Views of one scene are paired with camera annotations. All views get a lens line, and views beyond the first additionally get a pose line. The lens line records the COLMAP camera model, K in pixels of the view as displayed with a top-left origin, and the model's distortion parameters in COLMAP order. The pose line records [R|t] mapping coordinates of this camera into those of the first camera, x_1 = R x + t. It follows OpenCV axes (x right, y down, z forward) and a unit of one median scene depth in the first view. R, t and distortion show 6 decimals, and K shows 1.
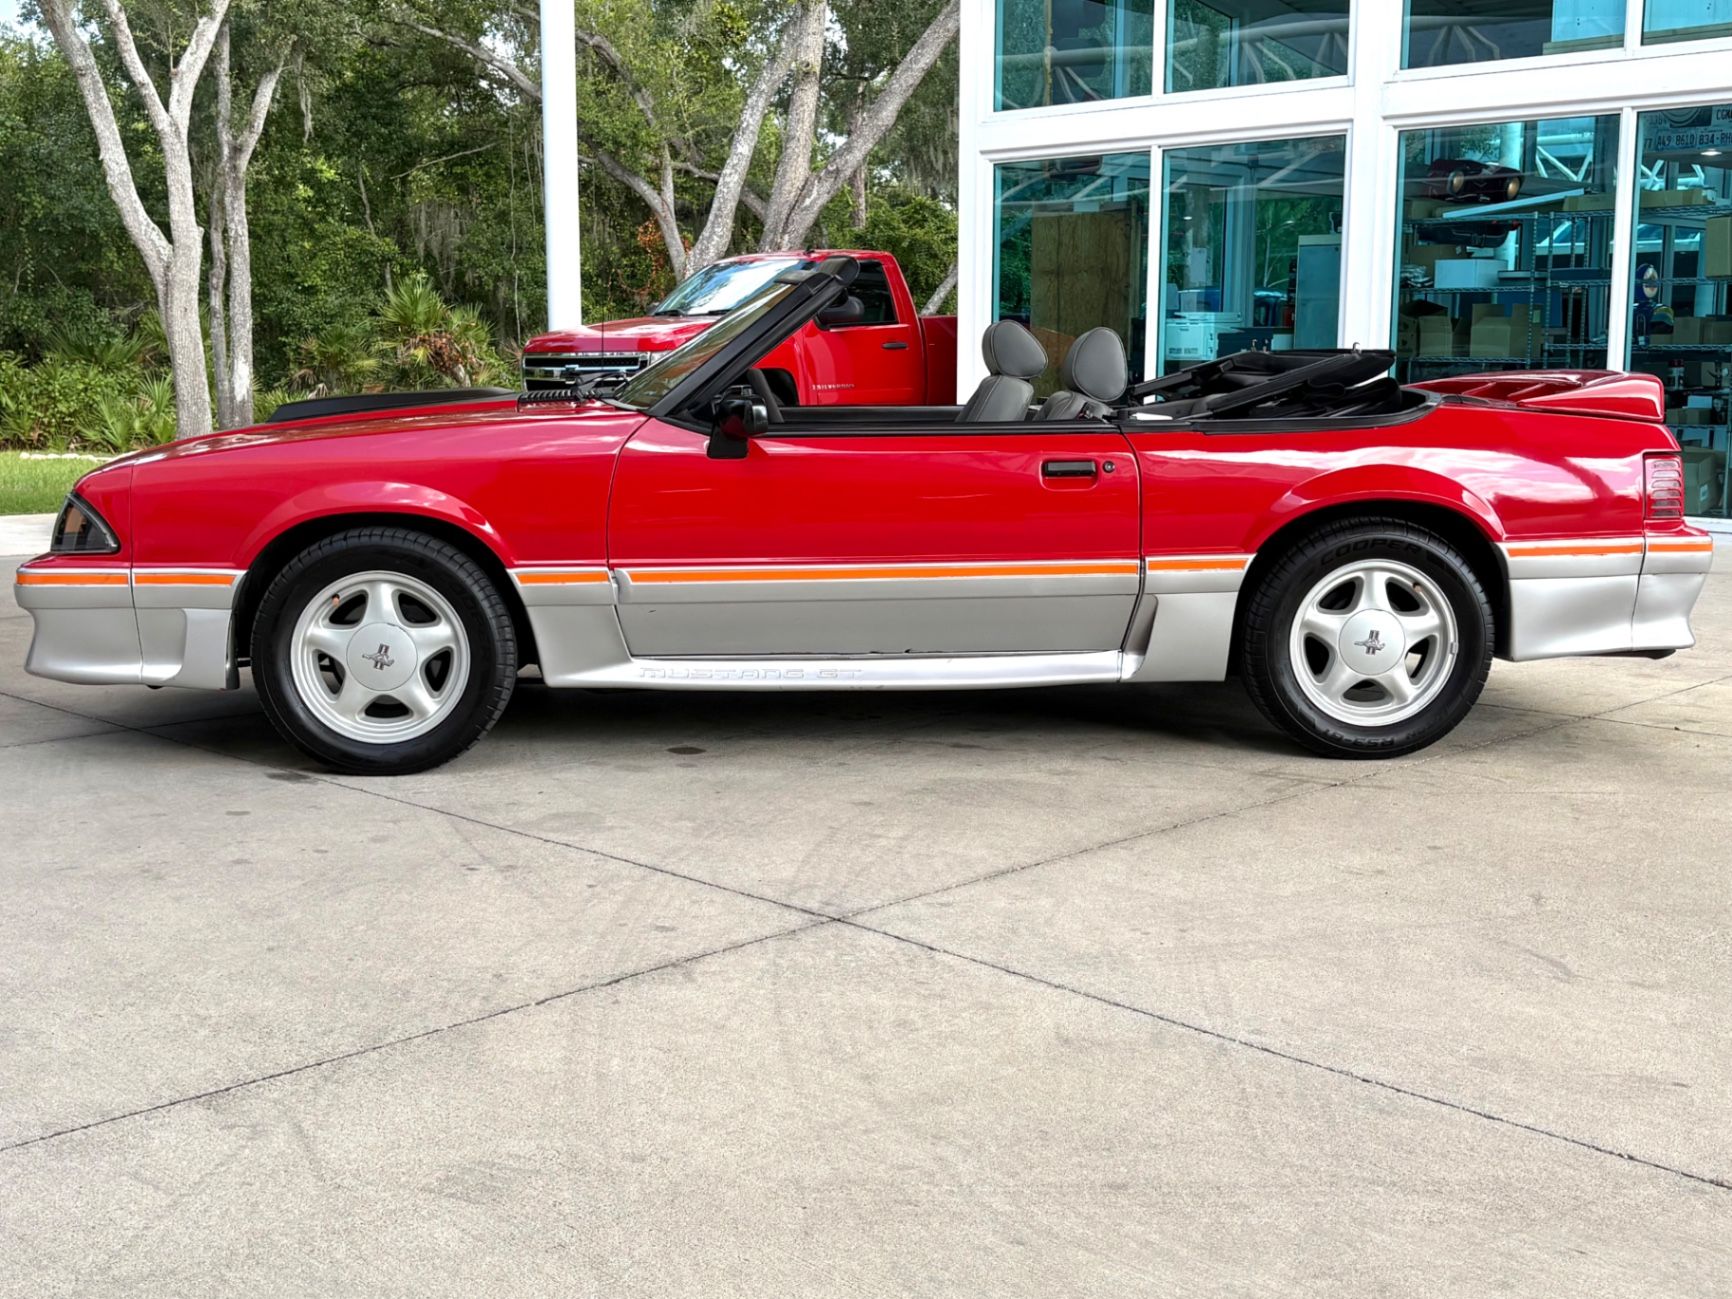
lens RADIAL K [[2140.0, 0, 823.9], [0, 2140.0, 681.8], [0, 0, 1]] dist [0.137883, -0.379871]
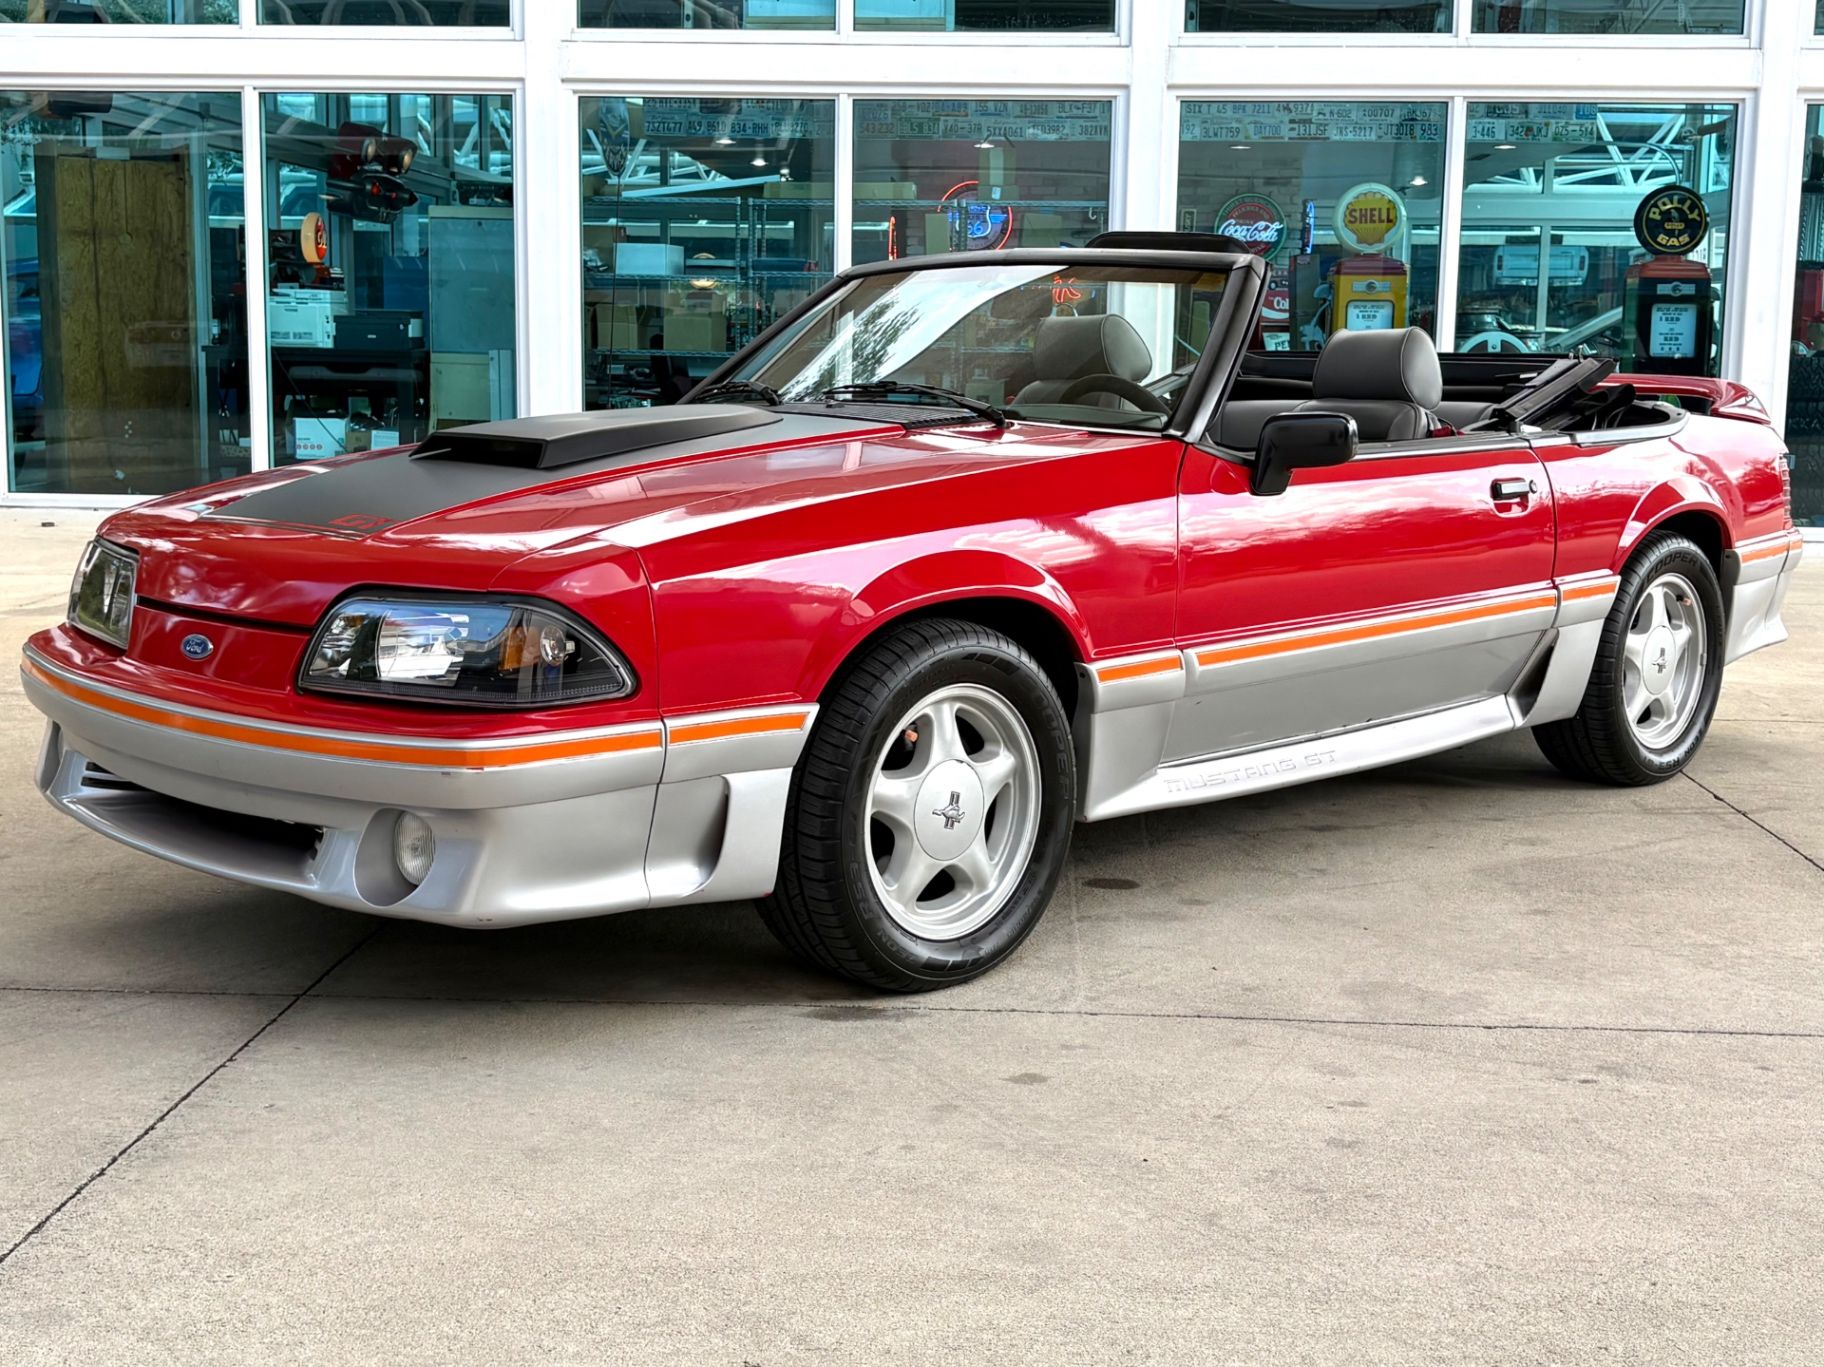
lens RADIAL K [[2280.9, 0, 894.0], [0, 2280.9, 678.8], [0, 0, 1]] dist [0.202898, -0.767470]
pose [[0.734384, -0.093388, 0.672279, -0.320348], [0.094044, 0.994936, 0.035477, -0.036640], [-0.672187, 0.037169, 0.739448, 0.220103]]
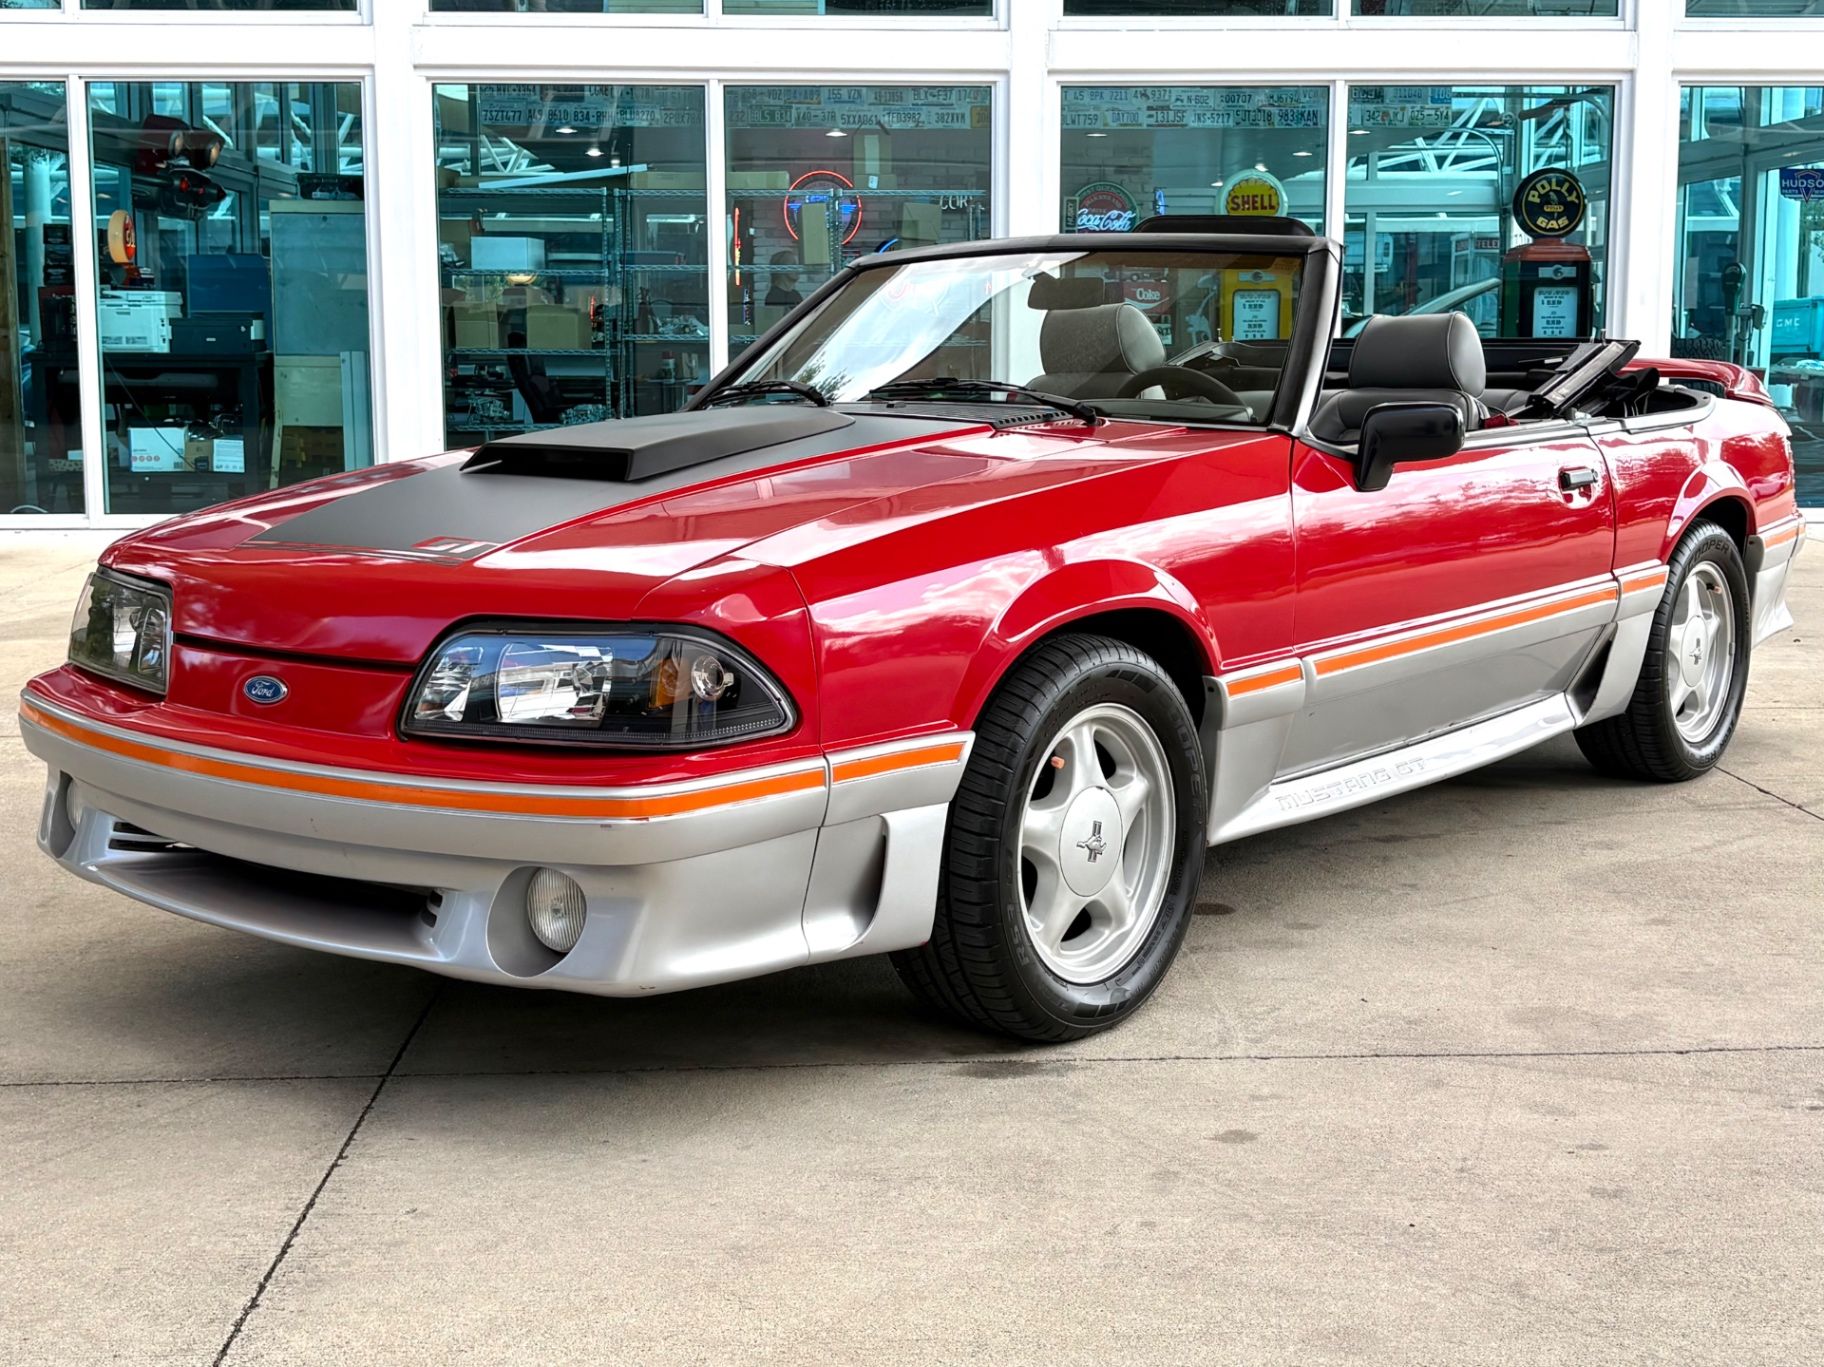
lens RADIAL K [[2321.0, 0, 905.7], [0, 2321.0, 652.6], [0, 0, 1]] dist [0.189805, -0.730542]
pose [[0.660743, -0.106383, 0.743035, -0.337810], [0.120097, 0.992136, 0.035252, -0.044016], [-0.740942, 0.065944, 0.668323, 0.269365]]
